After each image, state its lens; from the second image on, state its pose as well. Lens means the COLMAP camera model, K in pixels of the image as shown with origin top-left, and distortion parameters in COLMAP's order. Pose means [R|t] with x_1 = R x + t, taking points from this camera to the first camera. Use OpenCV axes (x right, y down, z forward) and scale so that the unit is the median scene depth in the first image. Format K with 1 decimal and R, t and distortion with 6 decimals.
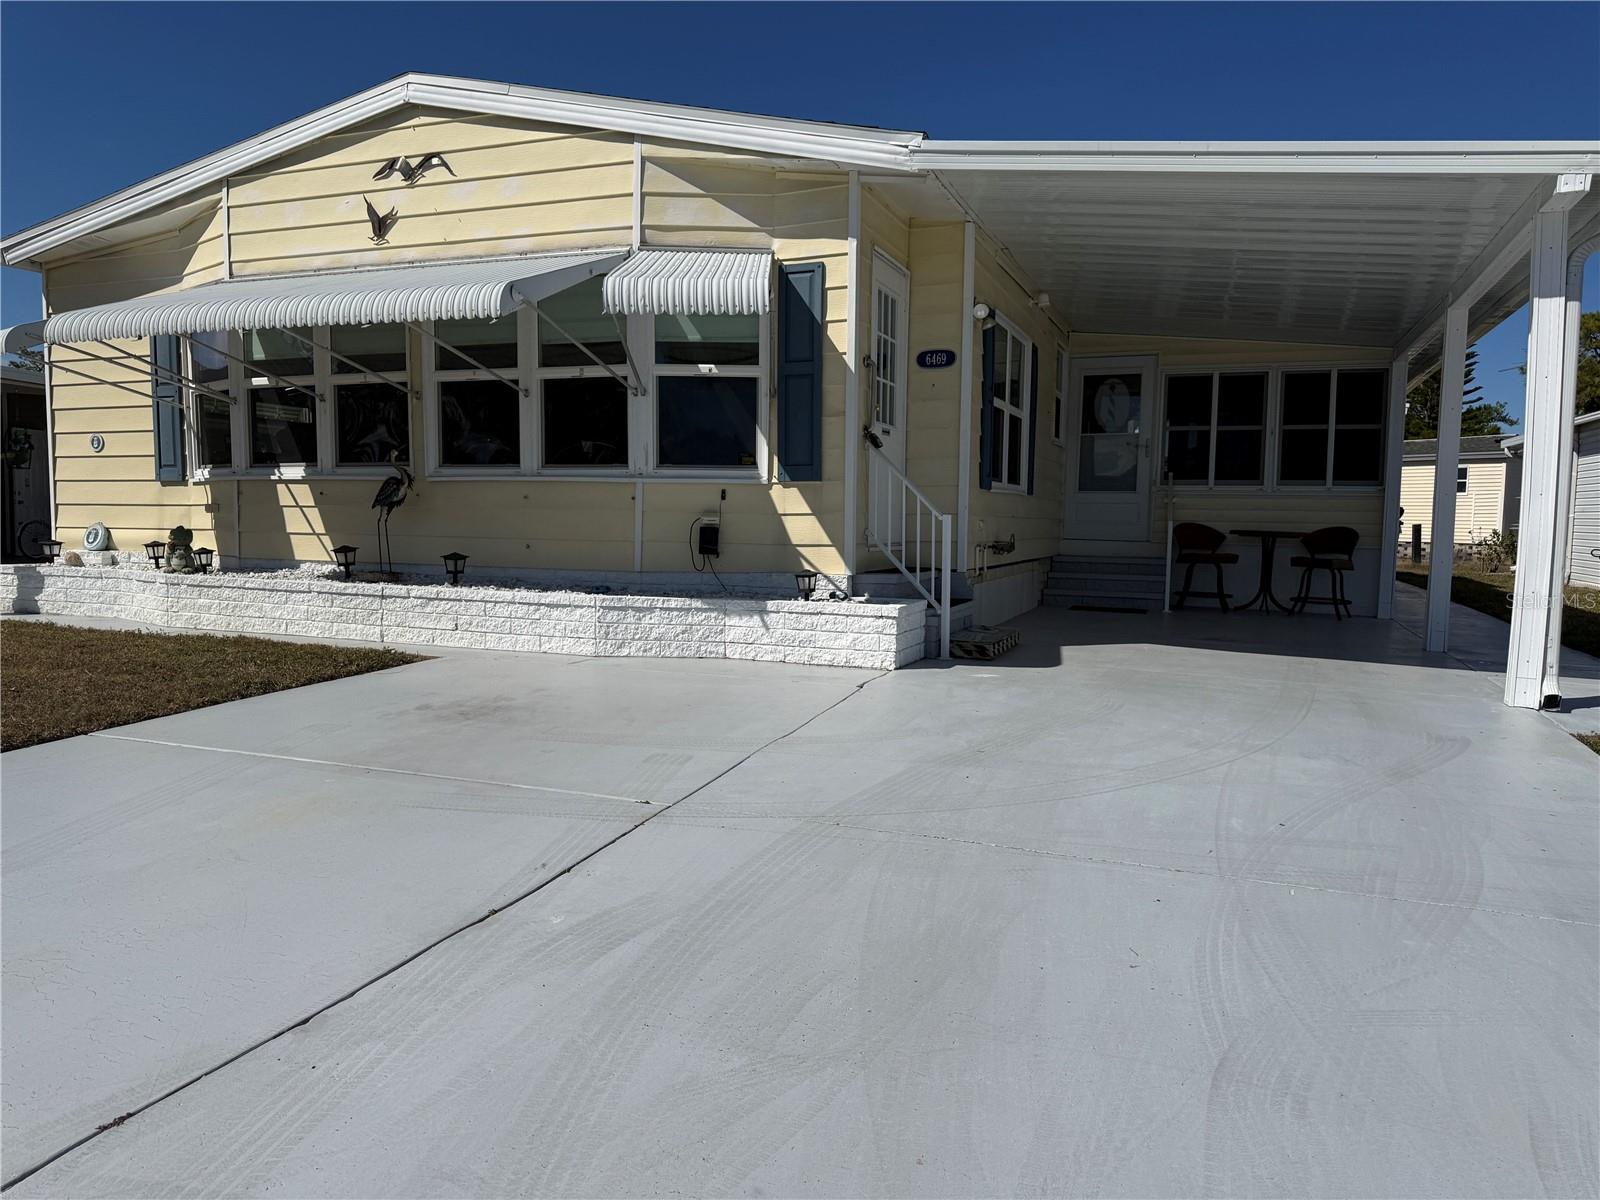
lens RADIAL K [[1122.7, 0, 791.3], [0, 1122.7, 601.6], [0, 0, 1]] dist [0.075387, -0.064132]
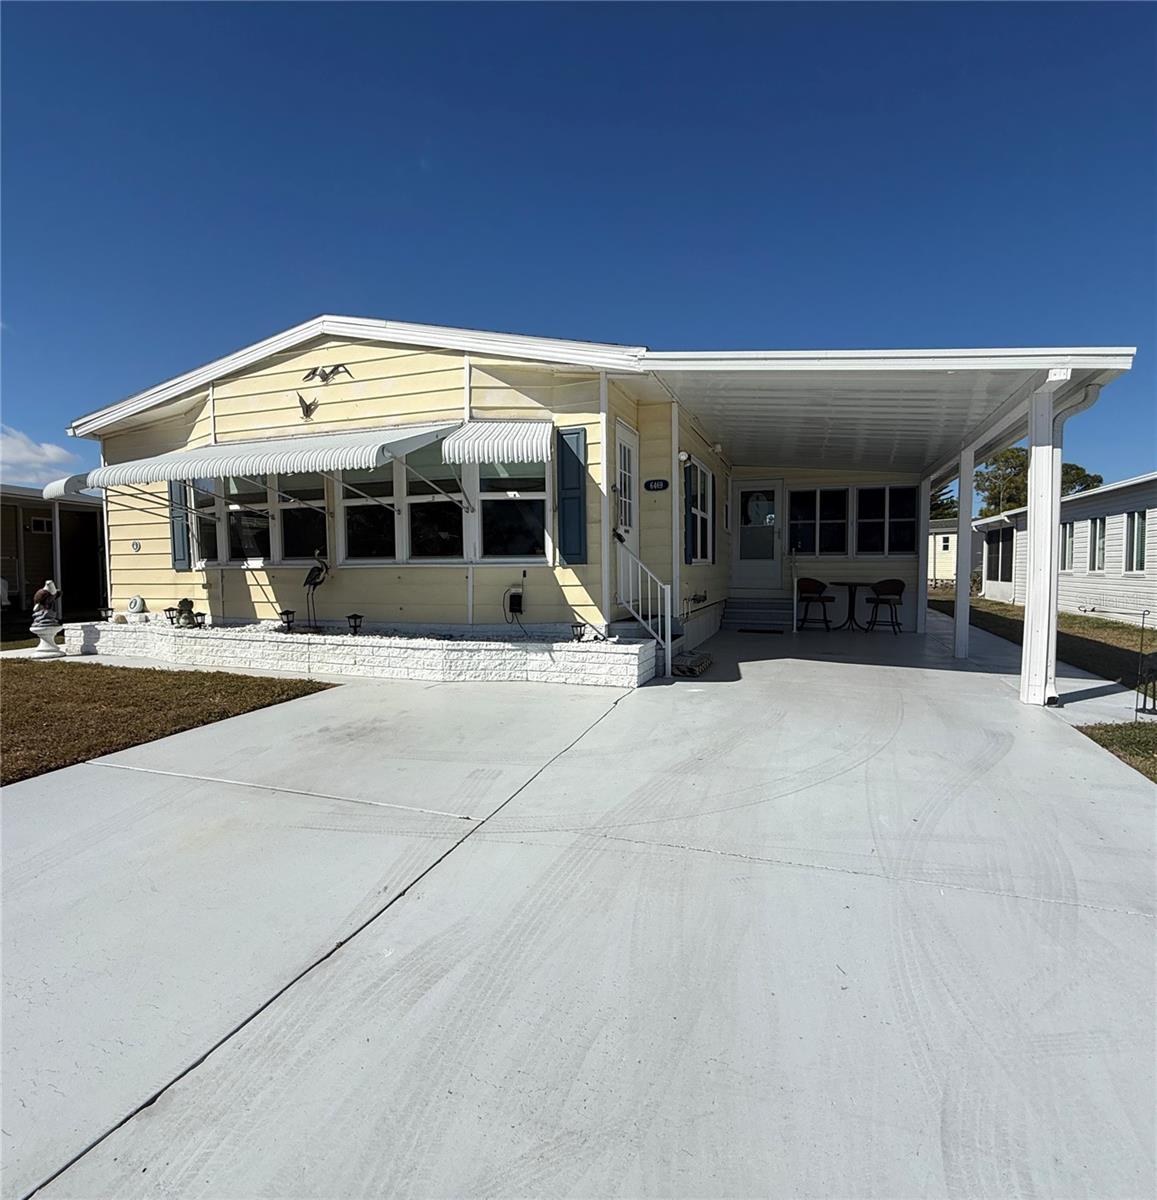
lens RADIAL K [[628.8, 0, 590.2], [0, 628.8, 597.9], [0, 0, 1]] dist [-0.025854, 0.051432]
pose [[0.999256, -0.021622, 0.031926, 0.002313], [0.022246, 0.999566, -0.019323, -0.042318], [-0.031494, 0.020019, 0.999303, 0.119647]]
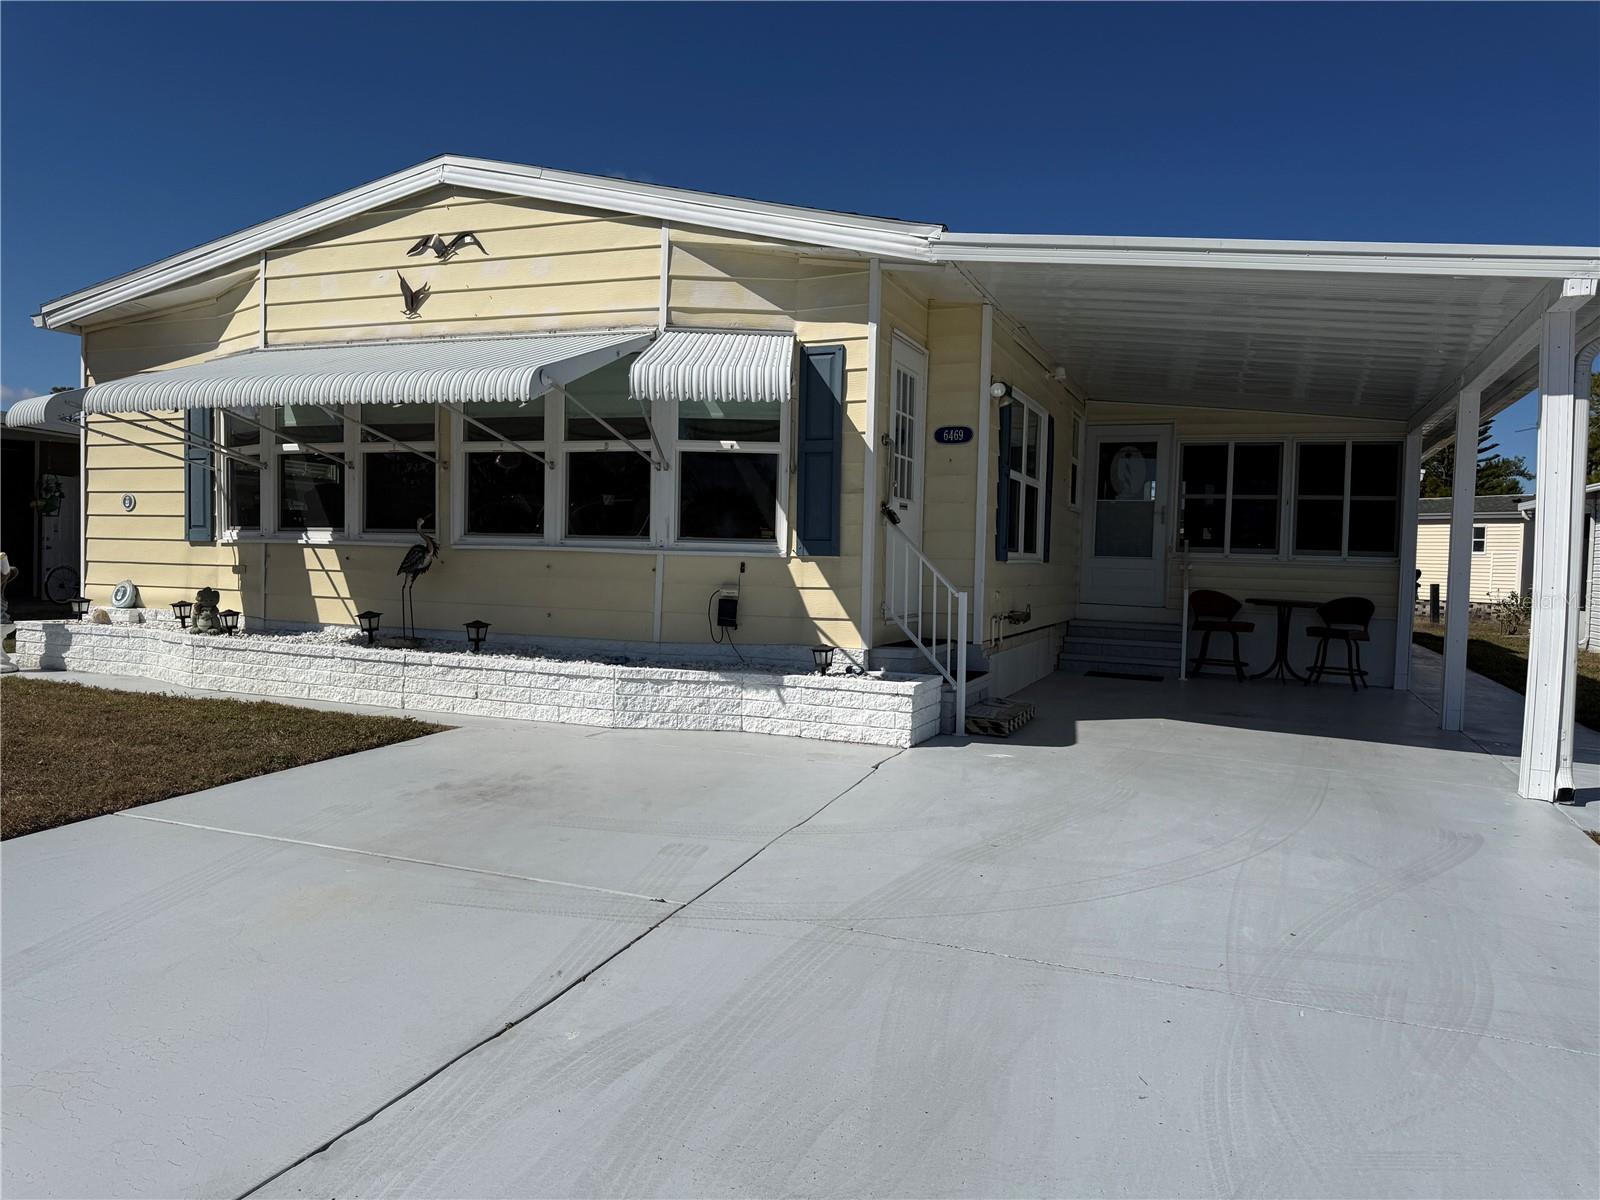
lens RADIAL K [[1124.3, 0, 798.7], [0, 1124.3, 593.3], [0, 0, 1]] dist [0.079379, -0.069573]
pose [[0.999866, 0.013916, -0.008588, -0.000668], [-0.014237, 0.999158, -0.038483, -0.033225], [0.008045, 0.038600, 0.999222, -0.013377]]
